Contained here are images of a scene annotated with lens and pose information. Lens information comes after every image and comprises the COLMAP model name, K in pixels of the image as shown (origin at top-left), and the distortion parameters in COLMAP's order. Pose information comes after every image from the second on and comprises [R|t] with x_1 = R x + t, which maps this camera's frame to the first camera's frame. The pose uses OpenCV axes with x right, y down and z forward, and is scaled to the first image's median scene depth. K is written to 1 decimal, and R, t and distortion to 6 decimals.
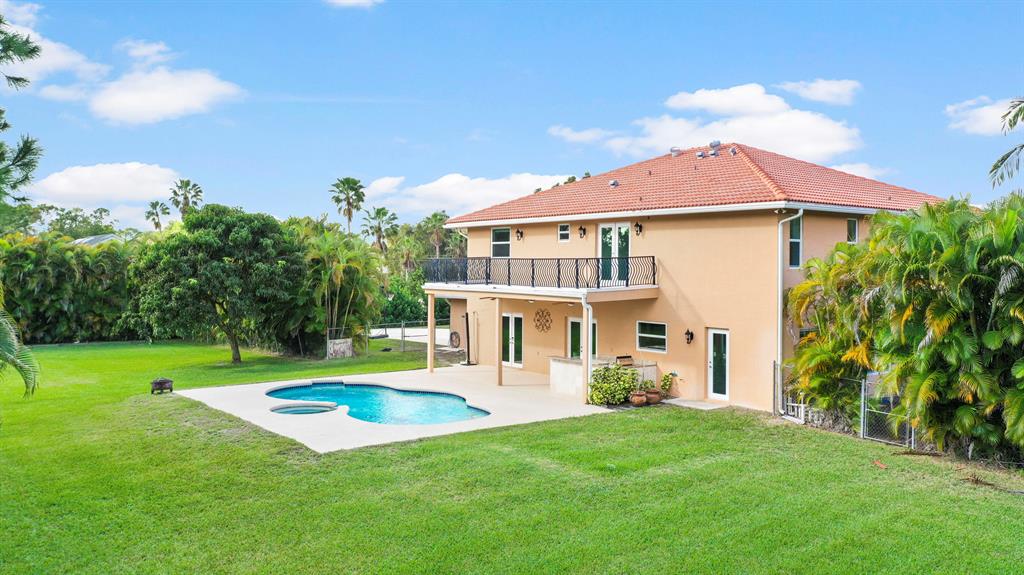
lens RADIAL K [[834.0, 0, 512.0], [0, 834.0, 287.5], [0, 0, 1]] dist [0.000868, -0.000062]
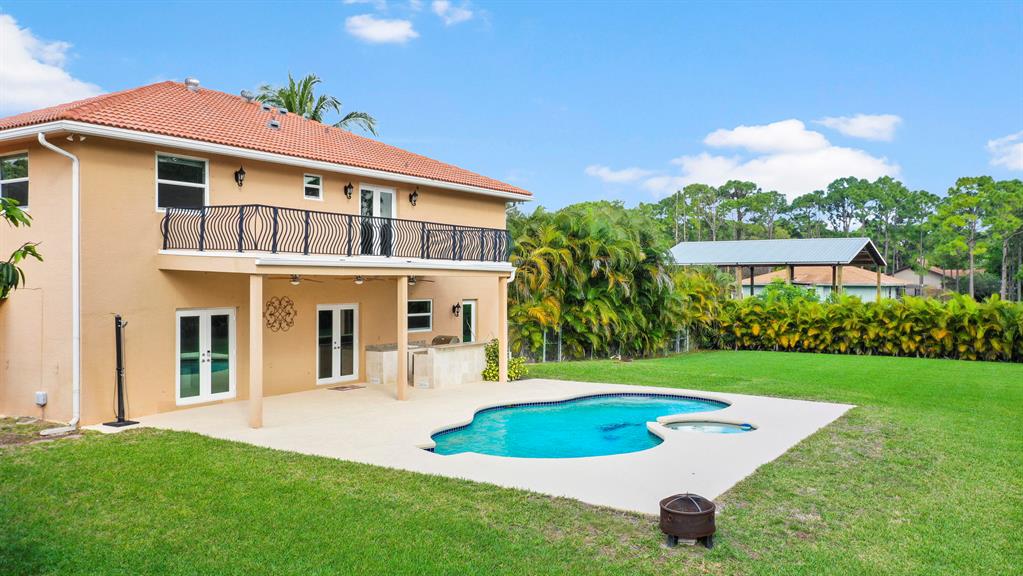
lens RADIAL K [[833.2, 0, 511.5], [0, 833.2, 288.0], [0, 0, 1]] dist [0.000868, -0.000062]
pose [[-0.329609, -0.039572, 0.943288, -0.666485], [-0.006475, 0.999192, 0.039655, -0.008946], [-0.944095, 0.006963, -0.329599, 1.082697]]
